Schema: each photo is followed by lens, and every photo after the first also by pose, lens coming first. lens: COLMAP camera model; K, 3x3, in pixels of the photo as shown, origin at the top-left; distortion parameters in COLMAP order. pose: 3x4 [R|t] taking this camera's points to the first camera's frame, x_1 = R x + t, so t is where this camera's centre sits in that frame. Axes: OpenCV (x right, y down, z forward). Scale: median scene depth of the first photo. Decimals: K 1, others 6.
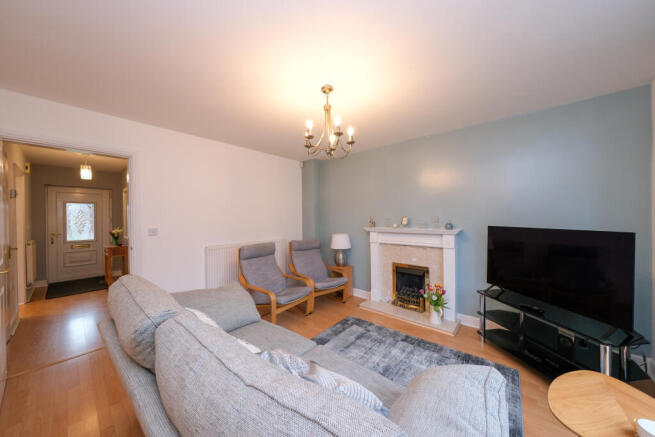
lens RADIAL K [[226.3, 0, 322.5], [0, 226.3, 217.5], [0, 0, 1]] dist [-0.000280, 0.000355]
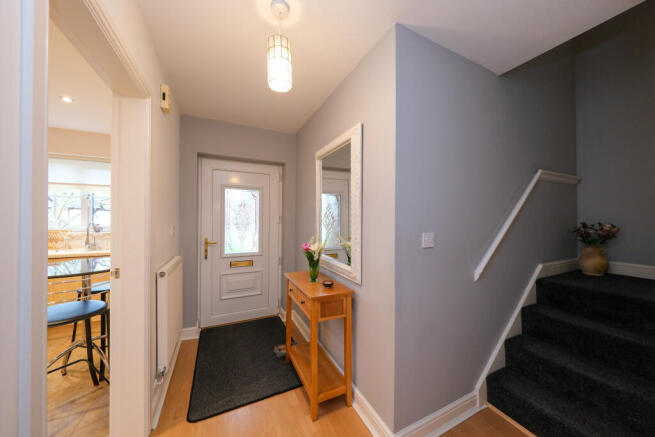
lens RADIAL K [[226.3, 0, 325.3], [0, 226.3, 217.1], [0, 0, 1]] dist [-0.000280, 0.000355]
pose [[0.917784, 0.010966, -0.396928, -0.668299], [-0.014530, 0.999877, -0.005973, 0.008858], [0.396814, 0.011249, 0.917830, 0.574024]]
